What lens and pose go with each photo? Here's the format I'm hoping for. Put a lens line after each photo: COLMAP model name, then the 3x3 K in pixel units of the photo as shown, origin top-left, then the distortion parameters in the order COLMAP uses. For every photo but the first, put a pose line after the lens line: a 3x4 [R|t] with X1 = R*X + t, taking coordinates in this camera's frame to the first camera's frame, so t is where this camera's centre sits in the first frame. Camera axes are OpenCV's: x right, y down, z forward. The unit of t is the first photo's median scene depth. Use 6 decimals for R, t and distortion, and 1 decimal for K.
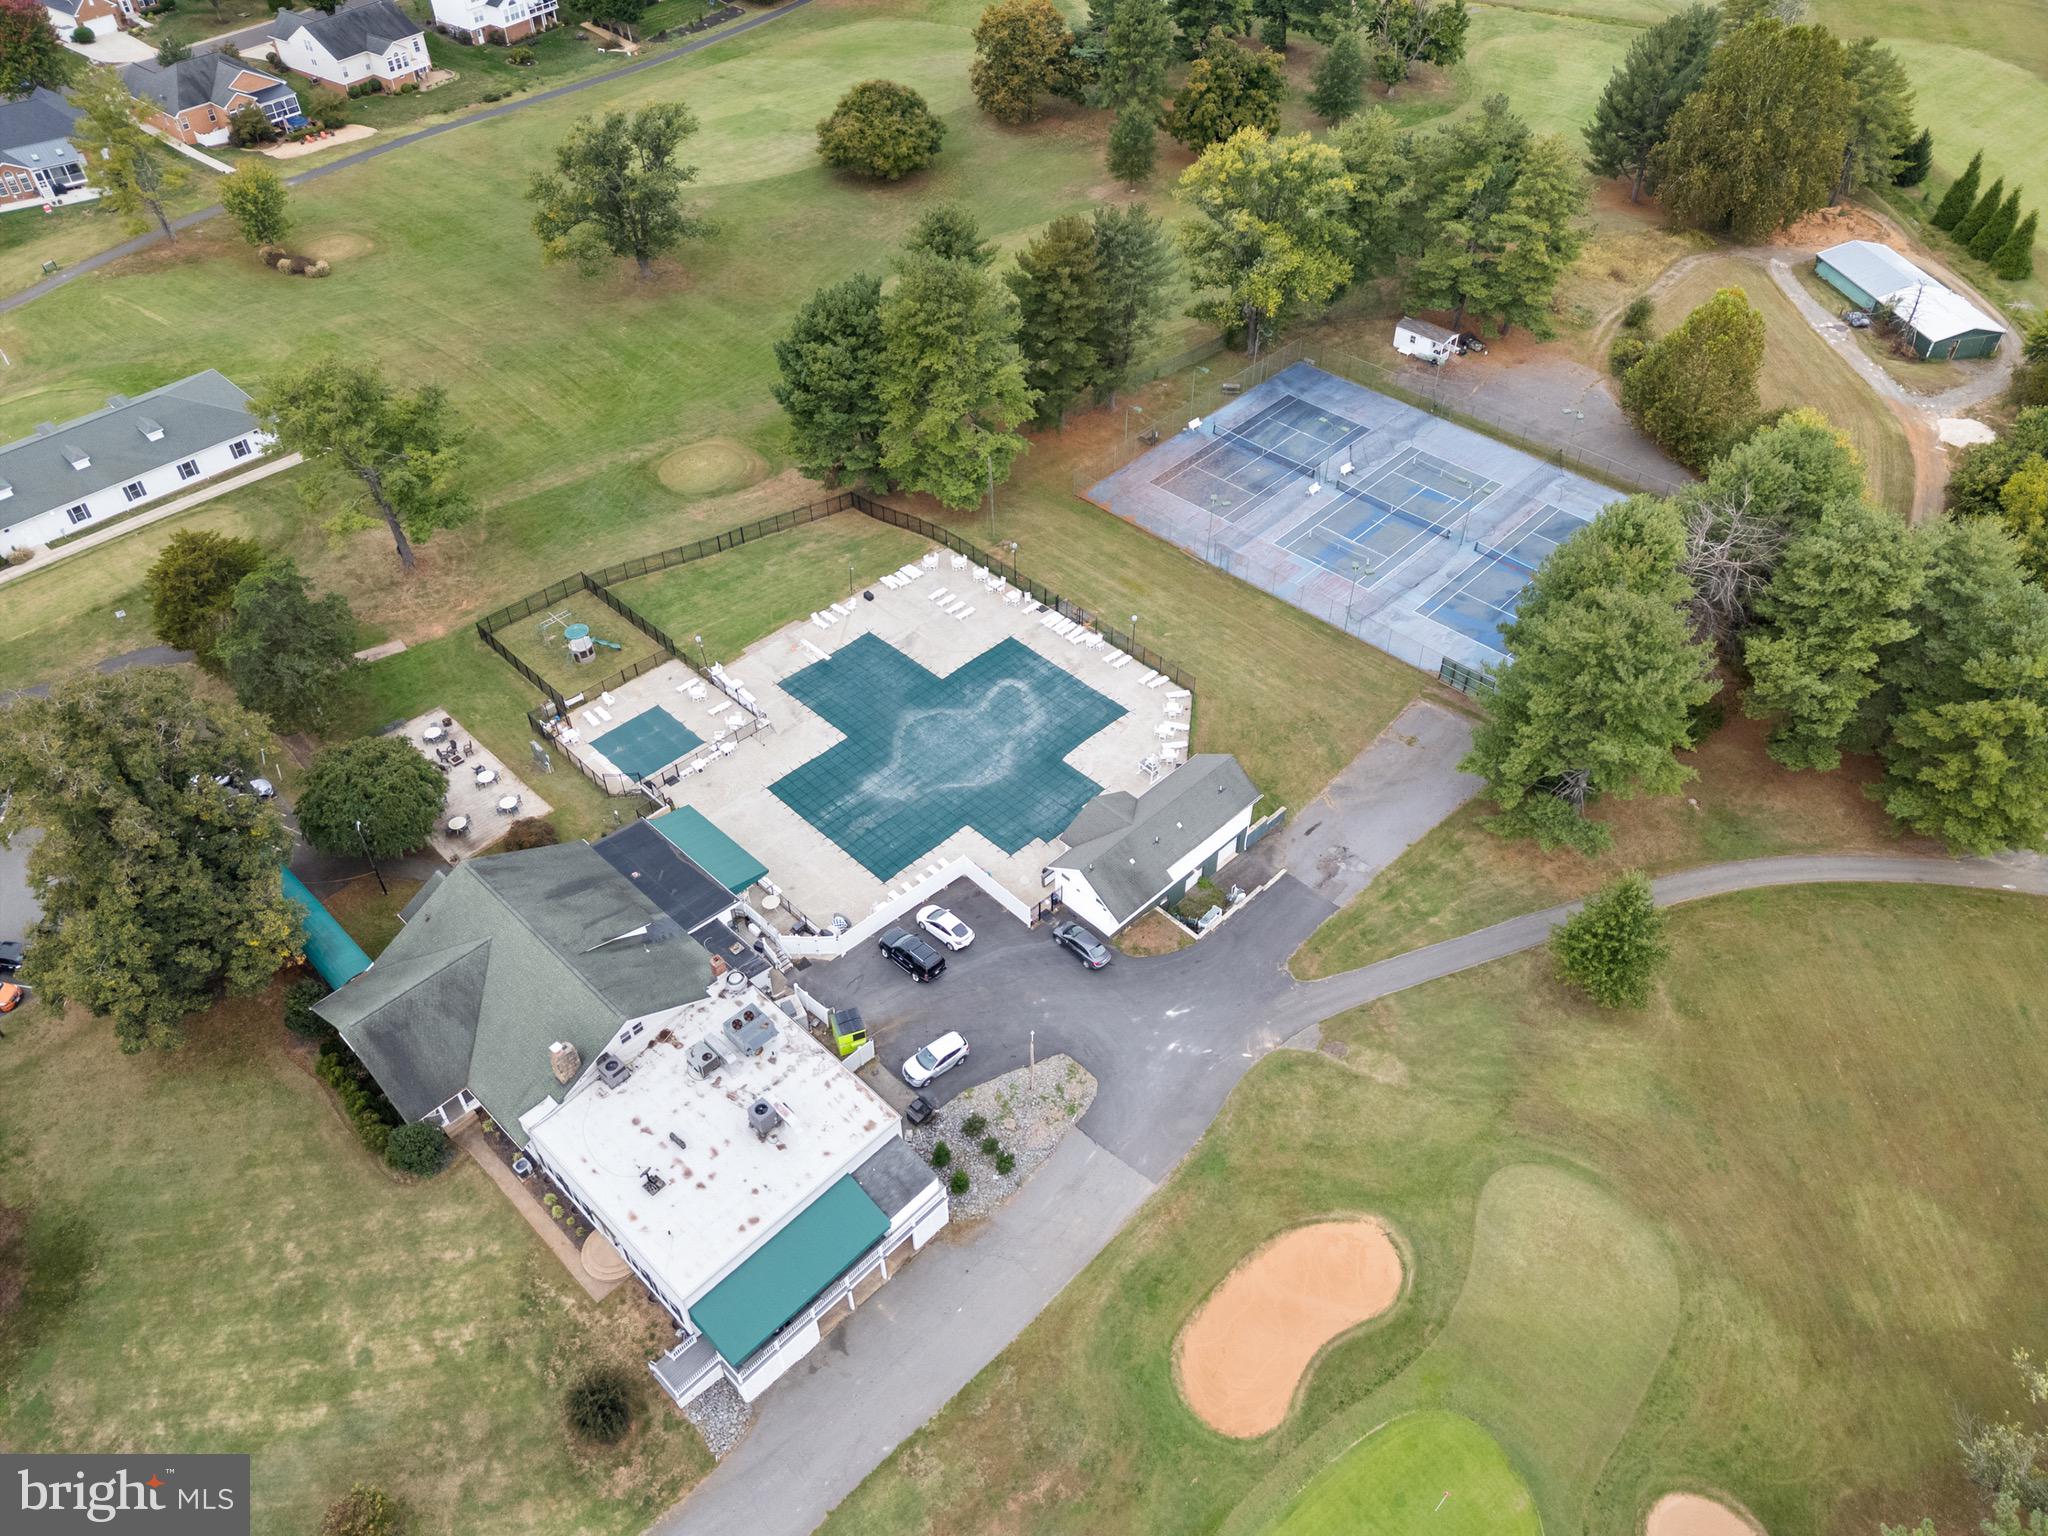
lens RADIAL K [[1525.3, 0, 1024.0], [0, 1525.3, 768.0], [0, 0, 1]] dist [0.078111, -0.074723]
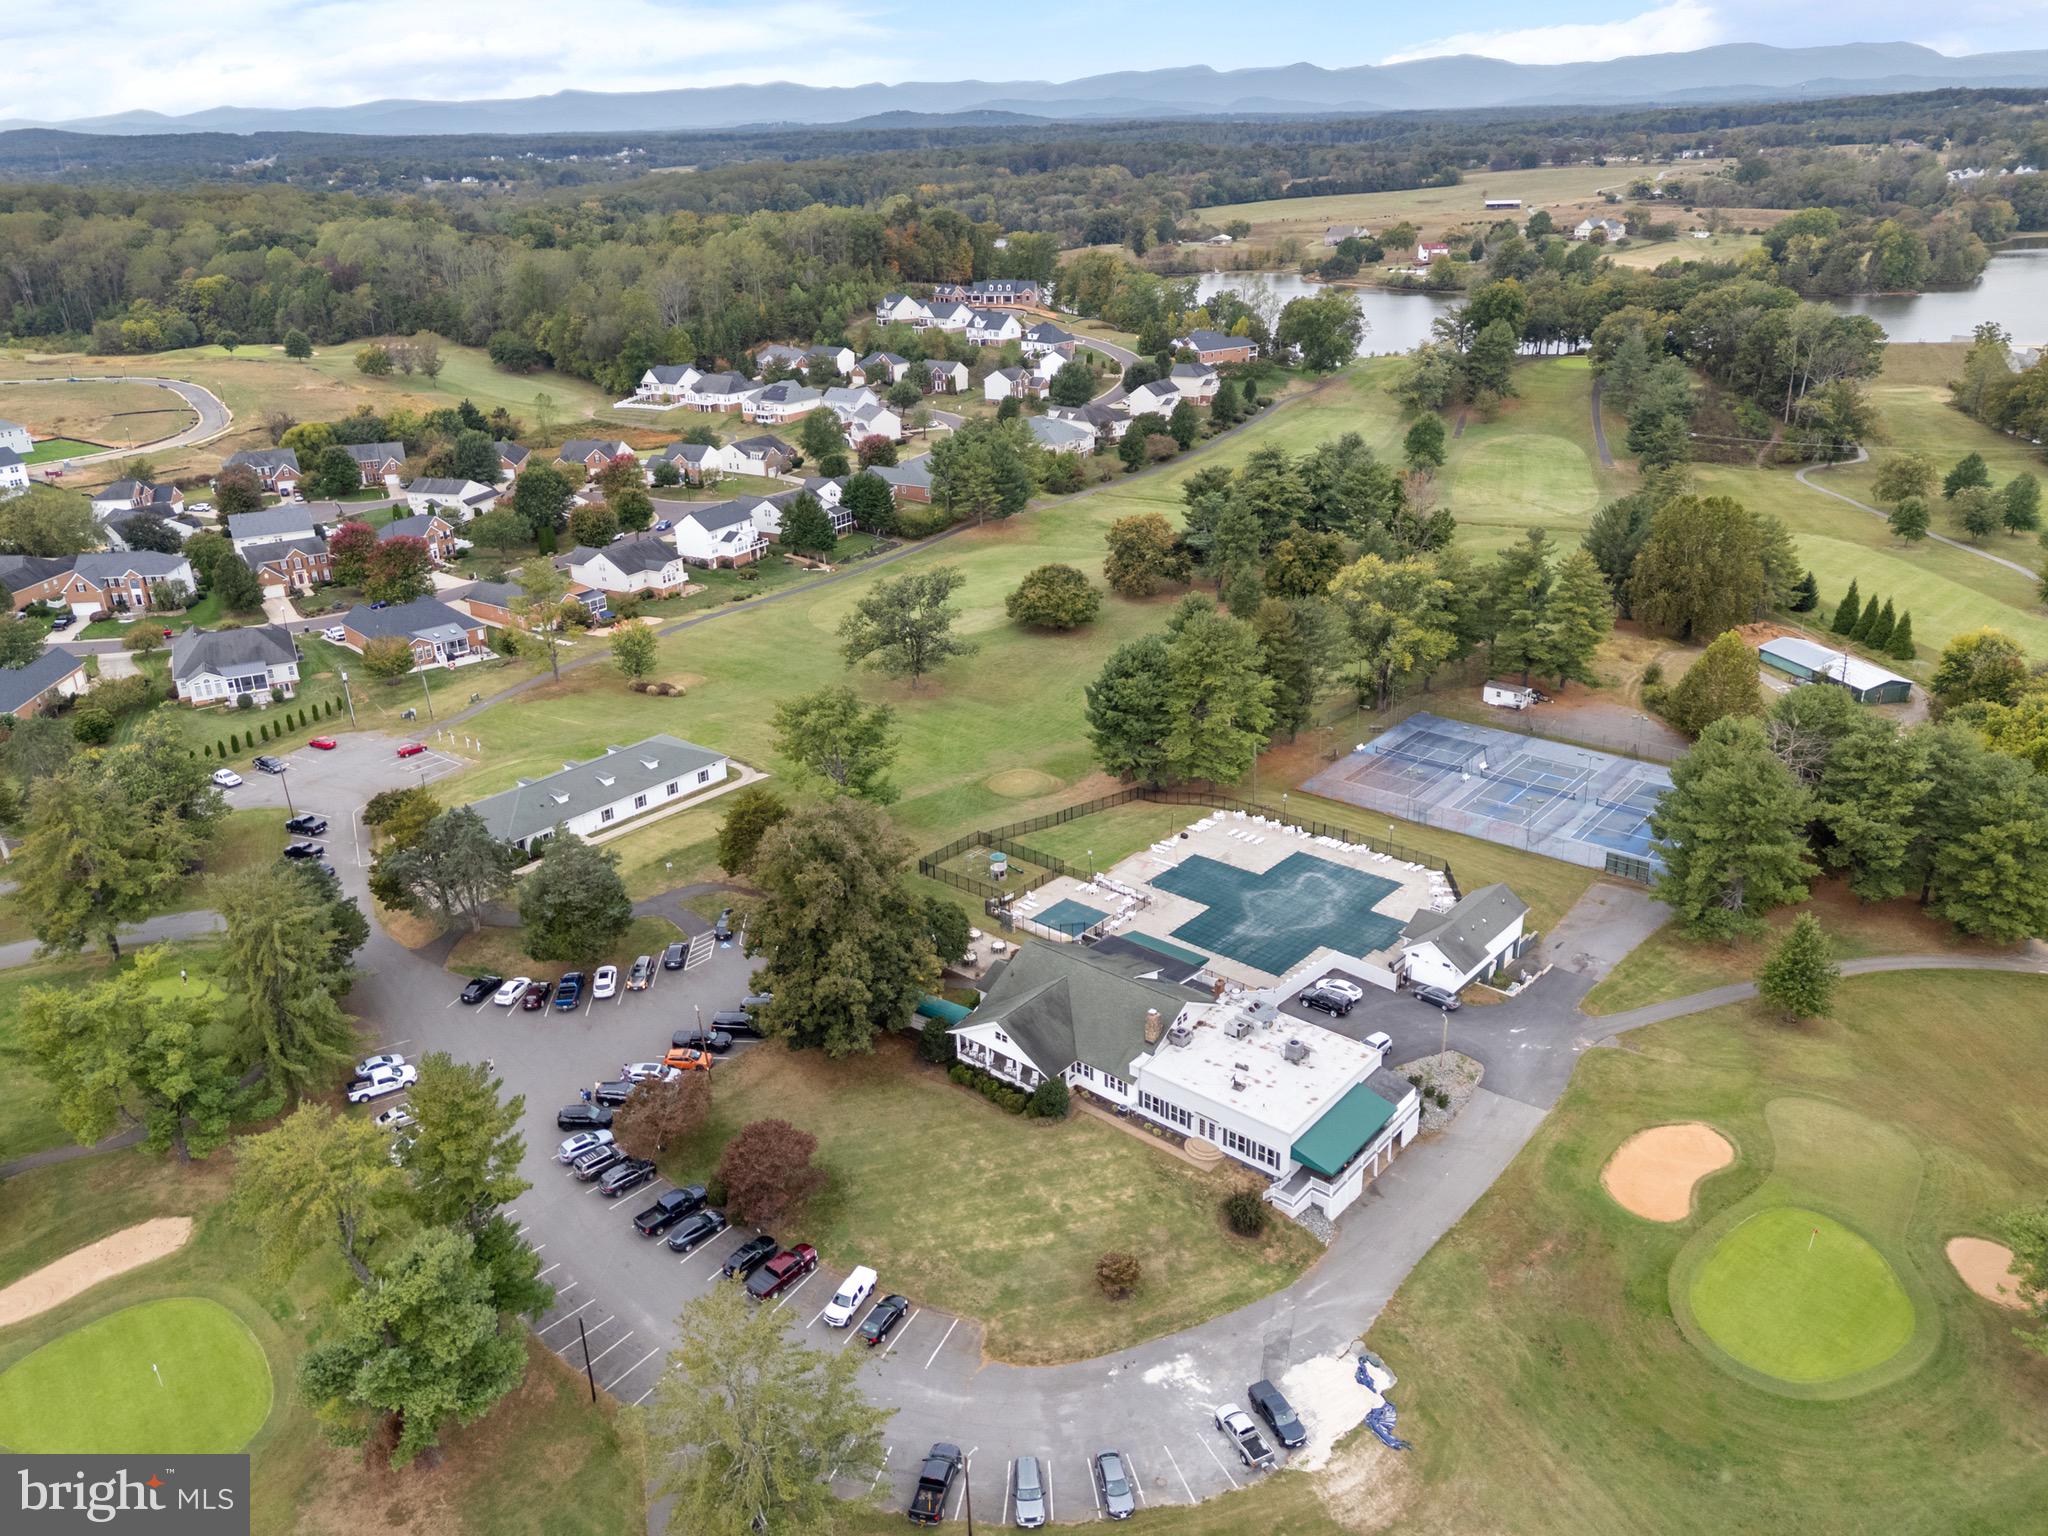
lens RADIAL K [[1565.4, 0, 1026.4], [0, 1565.4, 746.9], [0, 0, 1]] dist [0.082960, -0.087332]
pose [[0.996678, -0.045245, 0.067712, -0.307454], [0.067054, 0.927781, -0.367051, 0.294218], [-0.046215, 0.370372, 0.927733, -0.307573]]
